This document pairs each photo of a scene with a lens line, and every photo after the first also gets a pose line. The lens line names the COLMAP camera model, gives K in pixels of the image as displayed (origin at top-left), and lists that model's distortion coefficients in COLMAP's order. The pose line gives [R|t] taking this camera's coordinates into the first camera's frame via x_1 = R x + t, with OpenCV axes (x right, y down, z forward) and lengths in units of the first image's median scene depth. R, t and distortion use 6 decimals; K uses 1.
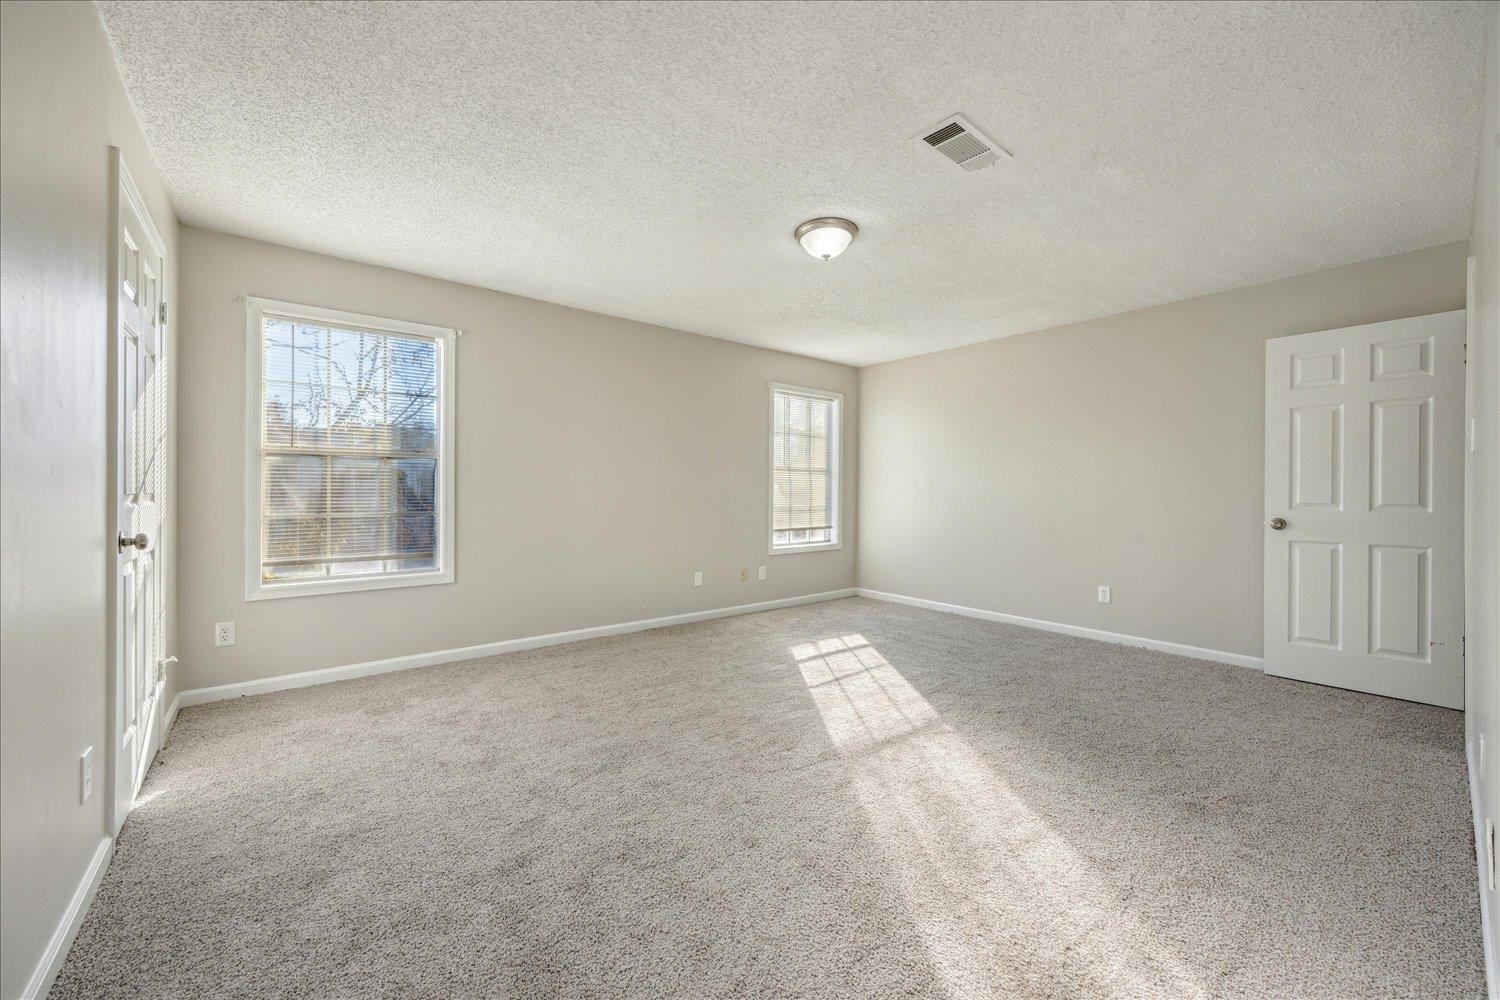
lens RADIAL K [[593.4, 0, 750.0], [0, 593.4, 500.0], [0, 0, 1]] dist [-0.001497, -0.000003]
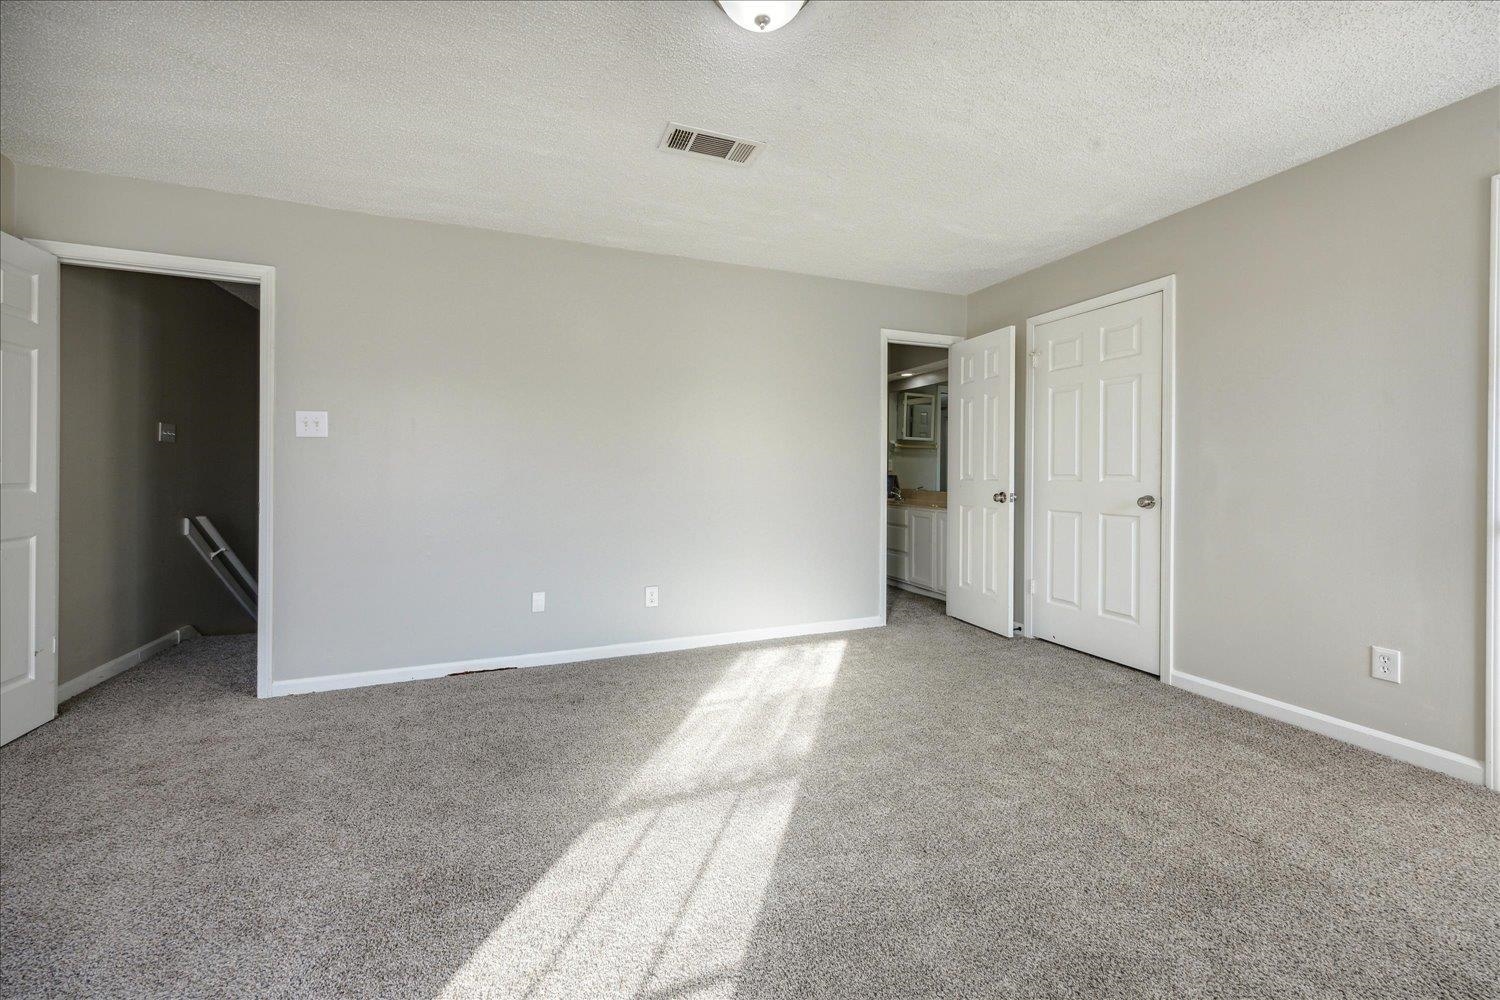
lens RADIAL K [[604.0, 0, 747.7], [0, 604.0, 476.4], [0, 0, 1]] dist [0.000650, 0.000209]
pose [[-0.959648, -0.006114, 0.281137, -0.014129], [-0.004469, 0.999969, 0.006492, -0.008453], [-0.281168, 0.004973, -0.959646, 1.233292]]
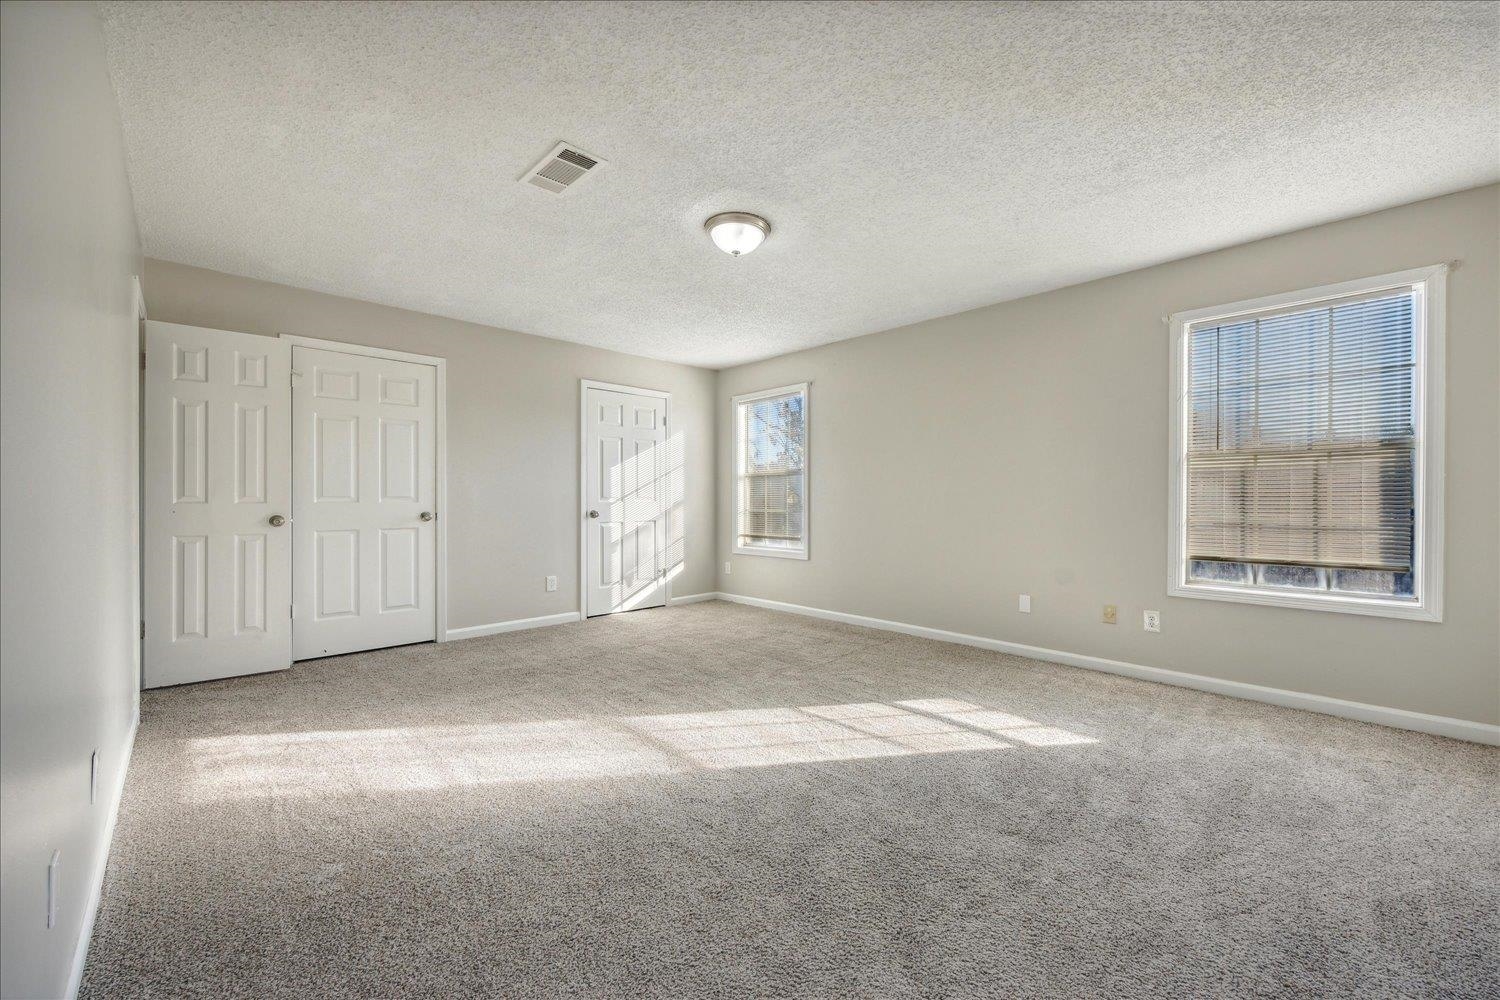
lens RADIAL K [[577.5, 0, 750.0], [0, 577.5, 500.0], [0, 0, 1]] dist [0.029162, 0.000047]
pose [[0.103489, 0.002901, -0.994626, 0.884423], [-0.007401, 0.999970, 0.002147, -0.008156], [0.994603, 0.007139, 0.103507, 0.752437]]
